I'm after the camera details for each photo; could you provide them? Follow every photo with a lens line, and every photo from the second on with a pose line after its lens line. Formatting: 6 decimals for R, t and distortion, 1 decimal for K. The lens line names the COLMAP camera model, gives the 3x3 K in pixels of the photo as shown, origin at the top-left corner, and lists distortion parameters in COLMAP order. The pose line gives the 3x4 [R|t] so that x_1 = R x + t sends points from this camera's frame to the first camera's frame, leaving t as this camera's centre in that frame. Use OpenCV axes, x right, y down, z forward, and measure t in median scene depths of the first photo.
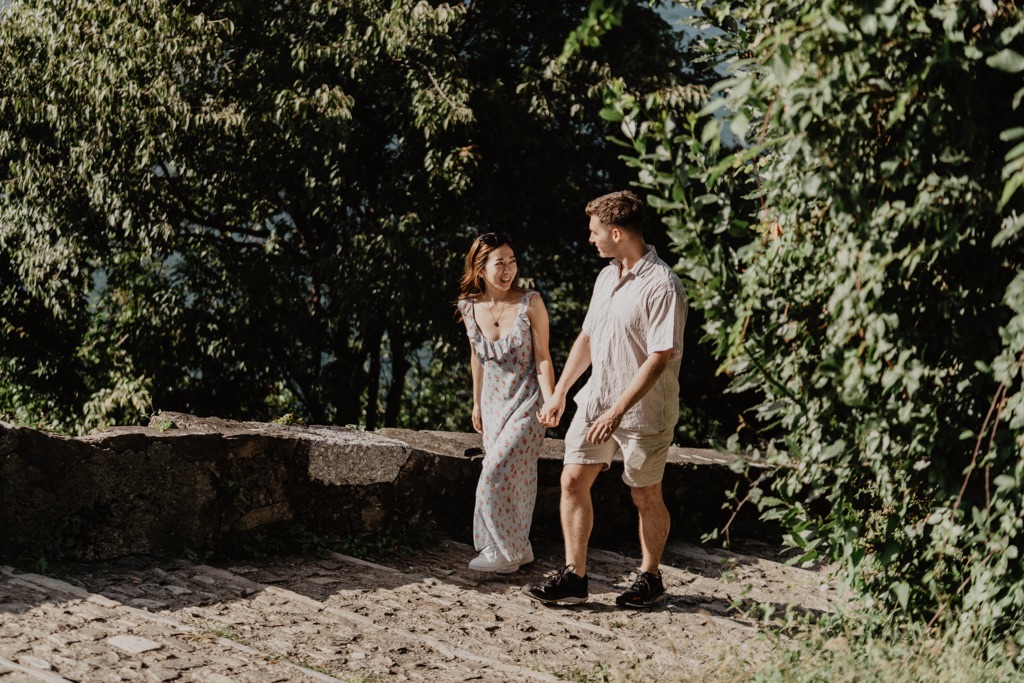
lens RADIAL K [[2066.3, 0, 498.9], [0, 2066.3, 345.7], [0, 0, 1]] dist [-0.025657, 0.000000]
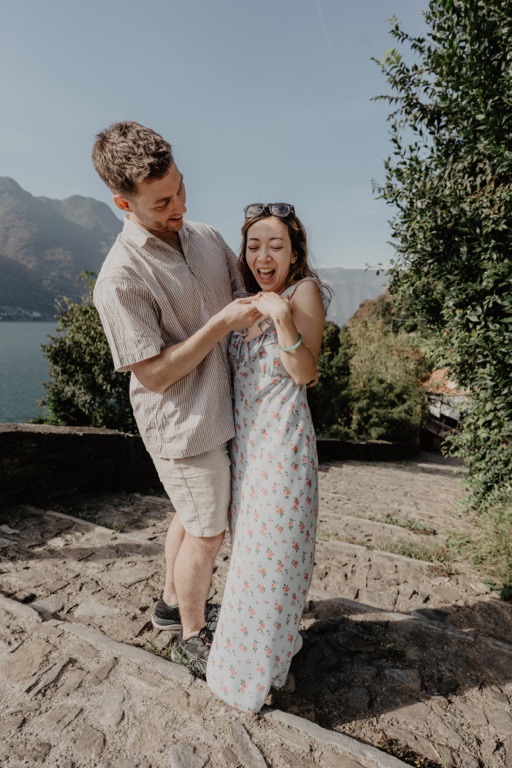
lens RADIAL K [[416.3, 0, 254.9], [0, 416.3, 386.1], [0, 0, 1]] dist [-0.005665, 0.004288]
pose [[0.974703, -0.031133, 0.221323, -0.091342], [0.050201, 0.995444, -0.081060, 0.012582], [-0.217792, 0.090120, 0.971826, 0.214512]]
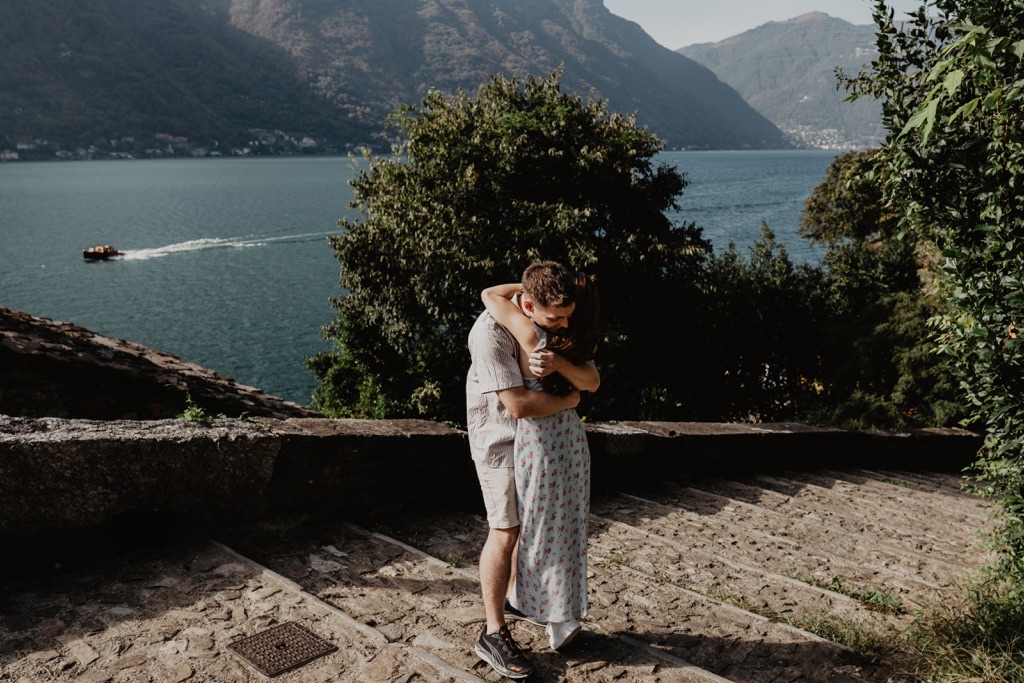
lens RADIAL K [[842.0, 0, 503.0], [0, 842.0, 345.2], [0, 0, 1]] dist [-0.005561, 0.003925]
pose [[0.999311, -0.013103, -0.034735, -0.082907], [0.012687, 0.999845, -0.012173, -0.013843], [0.034889, 0.011724, 0.999322, 0.118434]]
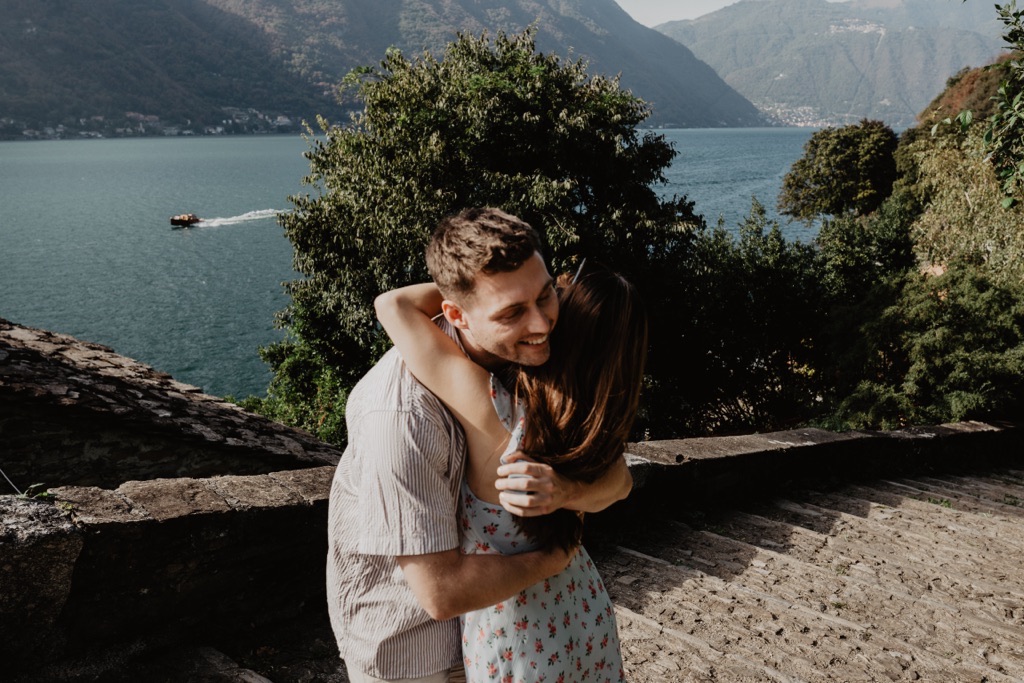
lens RADIAL K [[842.0, 0, 509.2], [0, 842.0, 333.5], [0, 0, 1]] dist [-0.005561, 0.003925]
pose [[0.999737, -0.022694, -0.003289, -0.078027], [0.022693, 0.999742, -0.000408, -0.025415], [0.003297, 0.000333, 0.999995, 0.218867]]
